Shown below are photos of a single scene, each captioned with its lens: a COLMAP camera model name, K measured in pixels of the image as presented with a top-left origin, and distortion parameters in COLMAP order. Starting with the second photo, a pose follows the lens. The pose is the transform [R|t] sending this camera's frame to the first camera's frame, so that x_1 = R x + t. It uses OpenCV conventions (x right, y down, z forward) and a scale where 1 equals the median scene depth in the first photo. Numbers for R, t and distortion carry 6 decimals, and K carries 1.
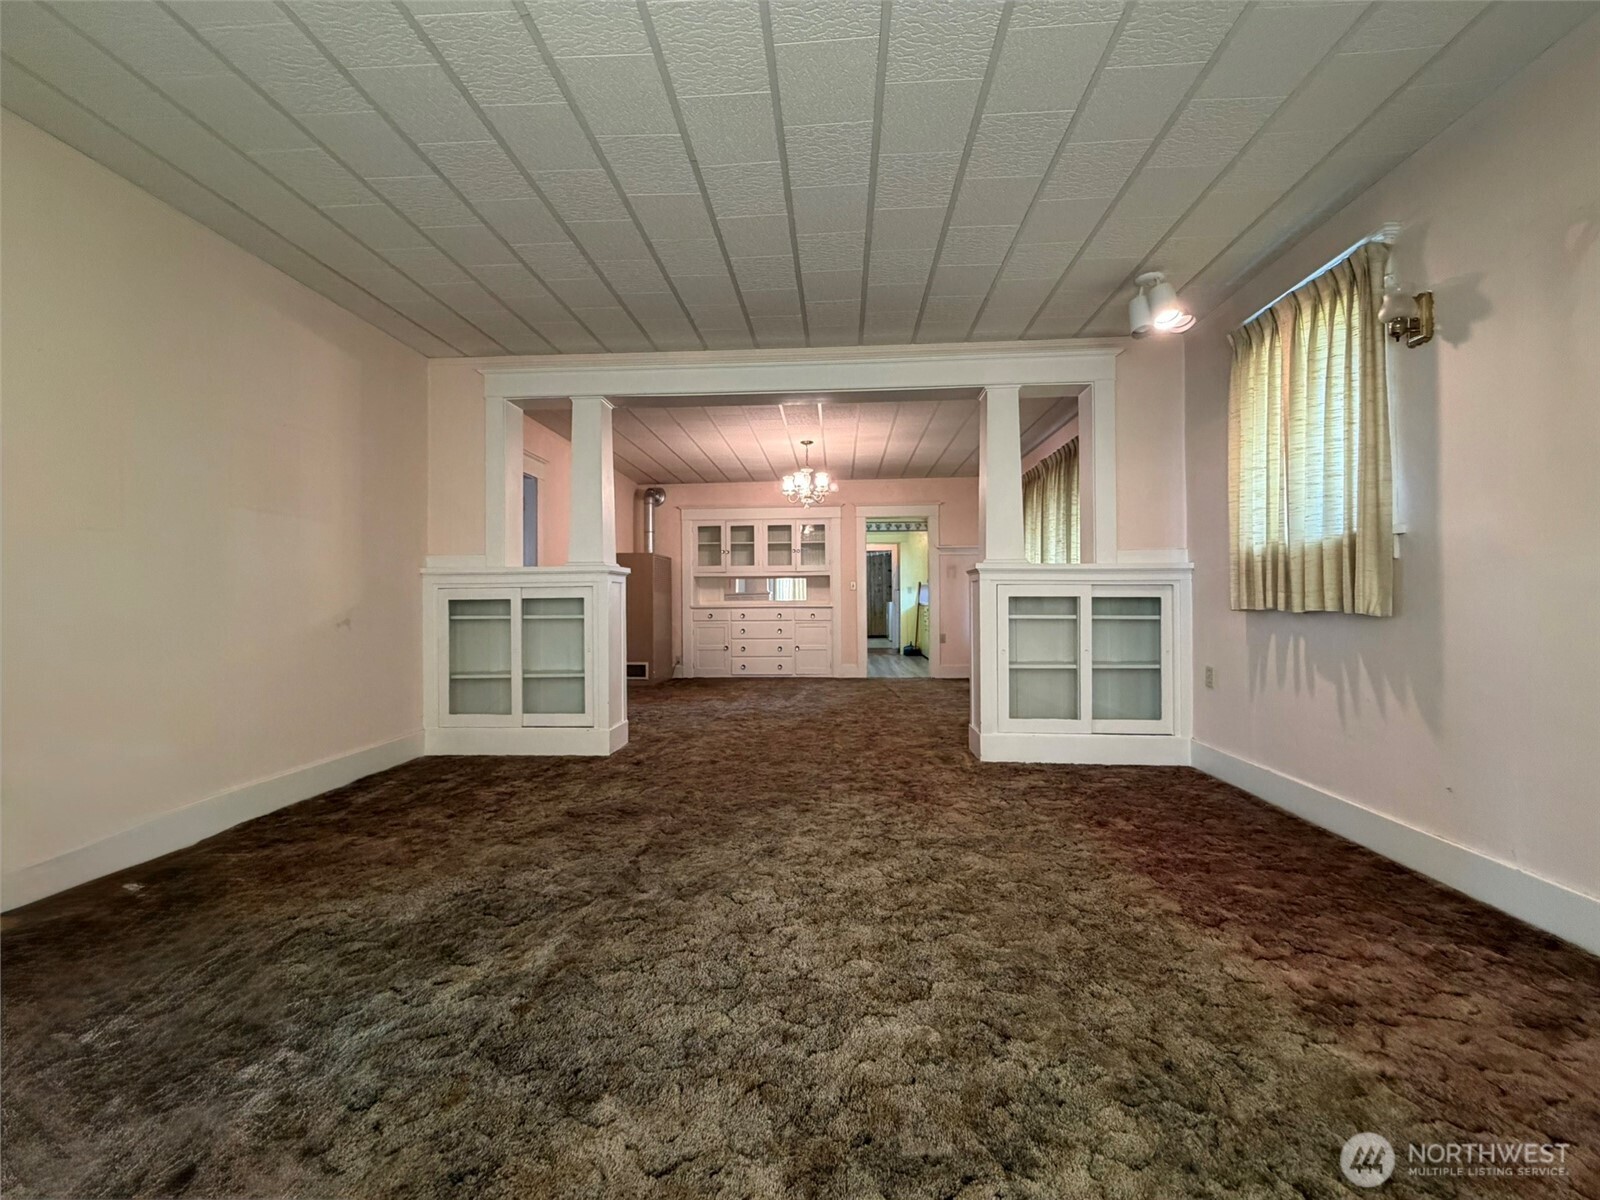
lens RADIAL K [[636.9, 0, 791.7], [0, 636.9, 602.8], [0, 0, 1]] dist [-0.001579, 0.000212]
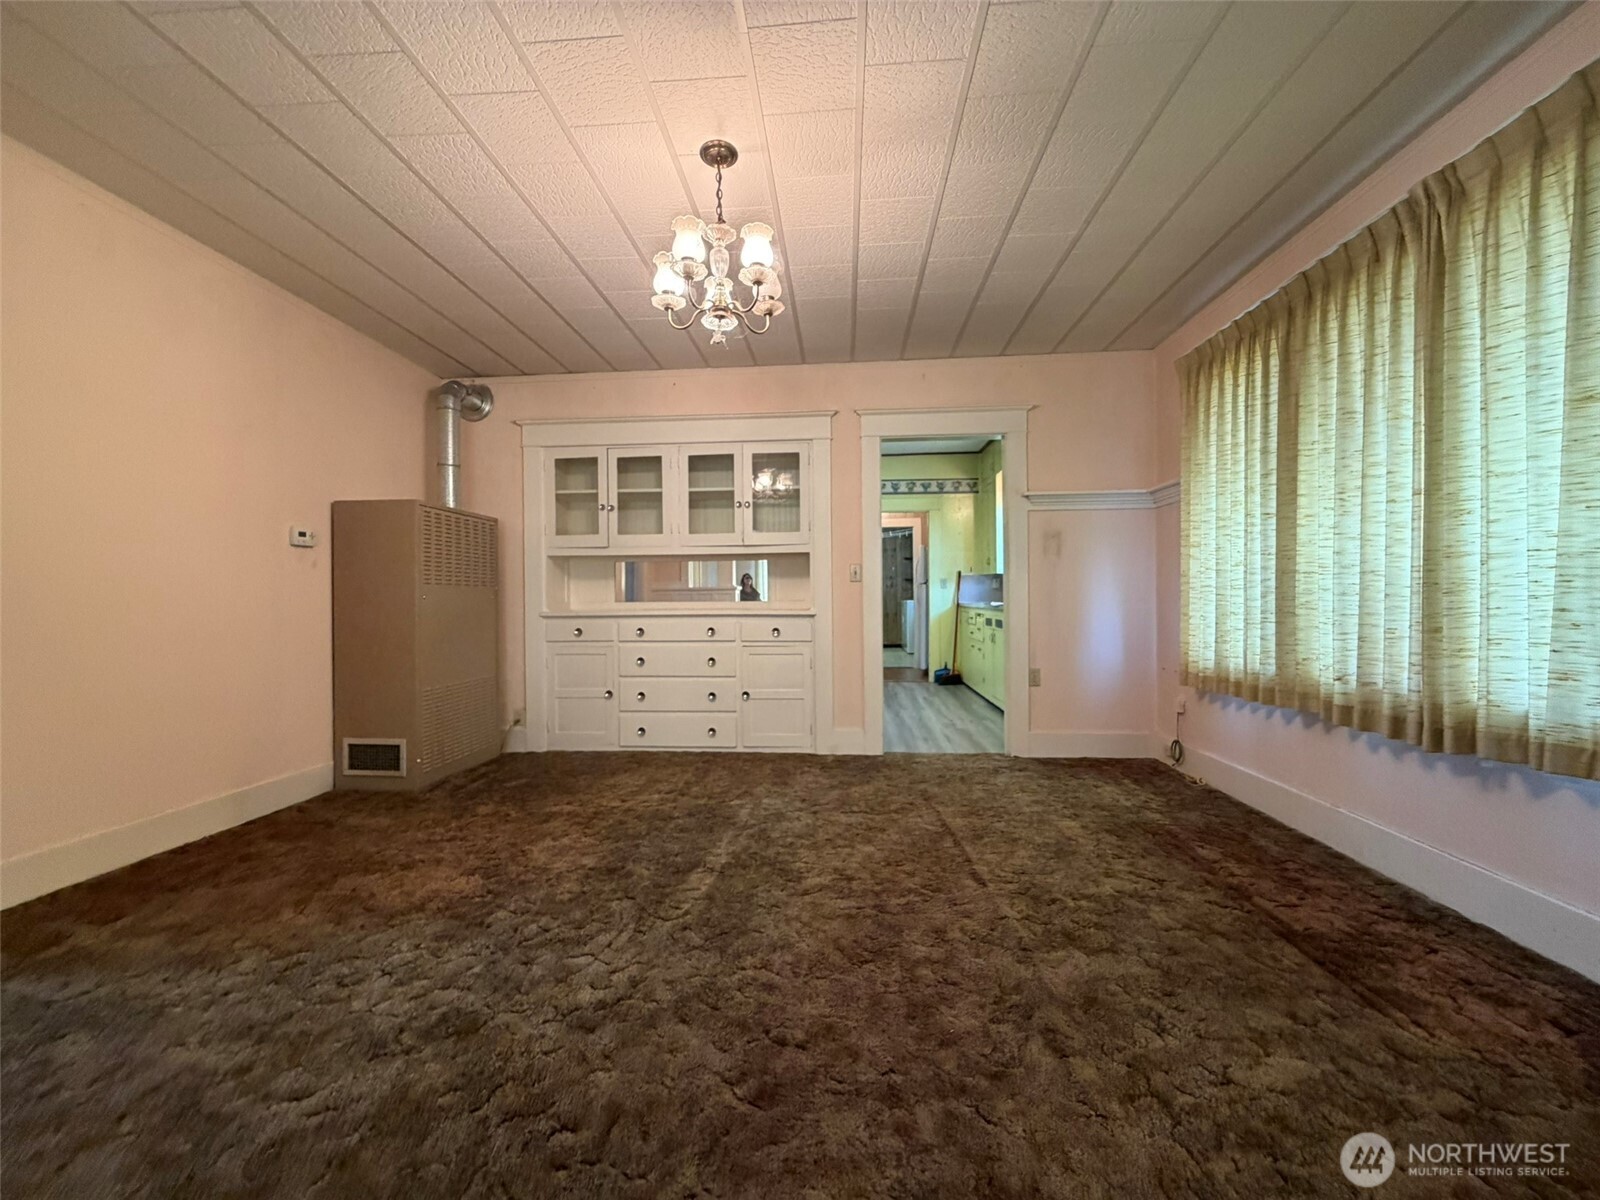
lens RADIAL K [[636.9, 0, 792.8], [0, 636.9, 595.5], [0, 0, 1]] dist [-0.001579, 0.000212]
pose [[0.999925, -0.001447, -0.012181, 0.102353], [0.001383, 0.999985, -0.005245, -0.011988], [0.012189, 0.005227, 0.999912, 0.940463]]
